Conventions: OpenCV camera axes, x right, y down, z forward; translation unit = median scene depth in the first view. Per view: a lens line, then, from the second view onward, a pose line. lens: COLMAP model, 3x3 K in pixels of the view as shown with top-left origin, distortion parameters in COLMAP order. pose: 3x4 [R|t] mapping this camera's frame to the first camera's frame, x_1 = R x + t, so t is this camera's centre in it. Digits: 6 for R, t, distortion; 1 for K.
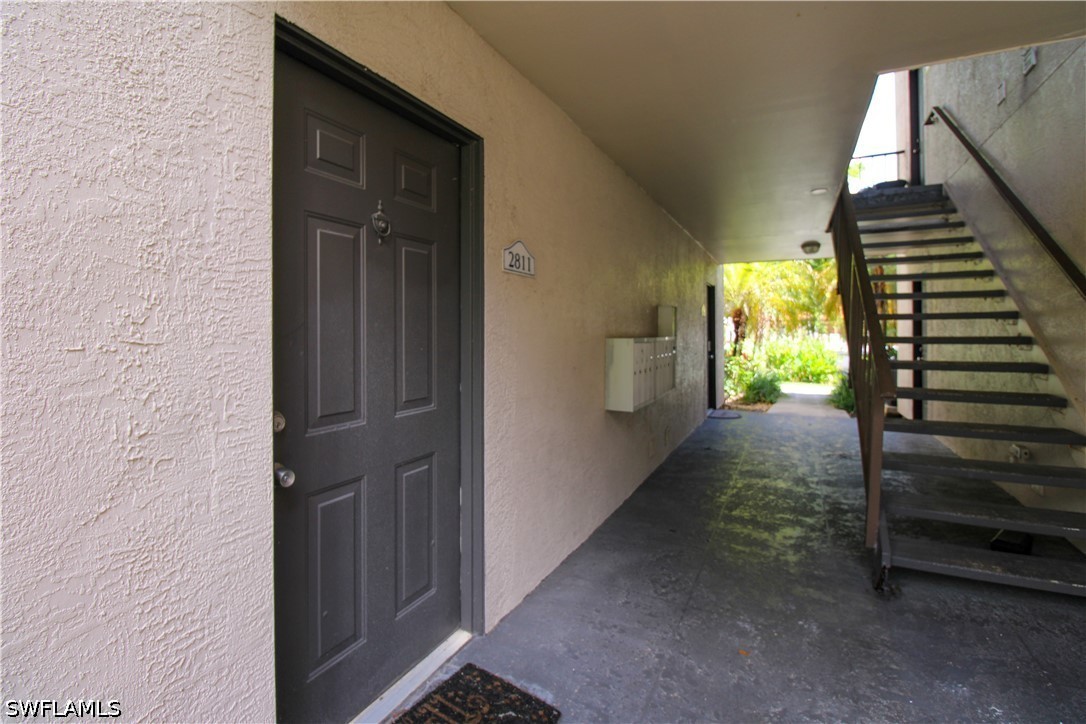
lens RADIAL K [[518.9, 0, 545.4], [0, 518.9, 337.3], [0, 0, 1]] dist [0.022938, -0.016867]
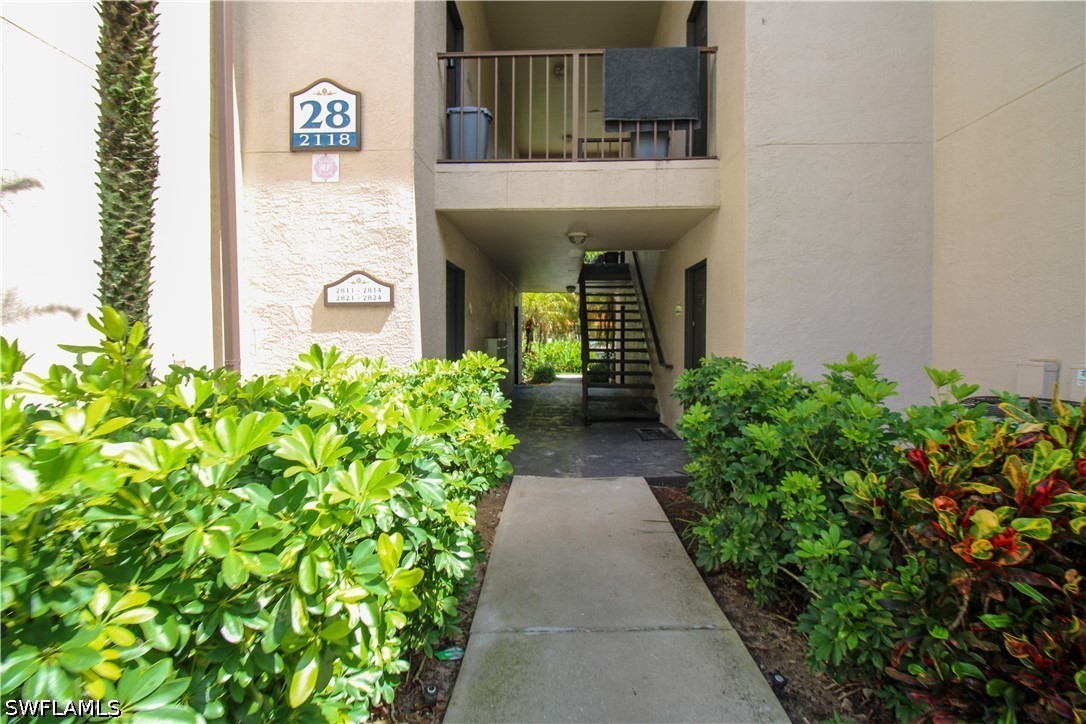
lens RADIAL K [[518.9, 0, 545.4], [0, 518.9, 337.3], [0, 0, 1]] dist [0.022938, -0.016867]
pose [[0.919257, 0.008413, 0.393569, -0.202788], [-0.005302, 0.999946, -0.008991, 0.006826], [-0.393623, 0.006178, 0.919251, -0.451844]]
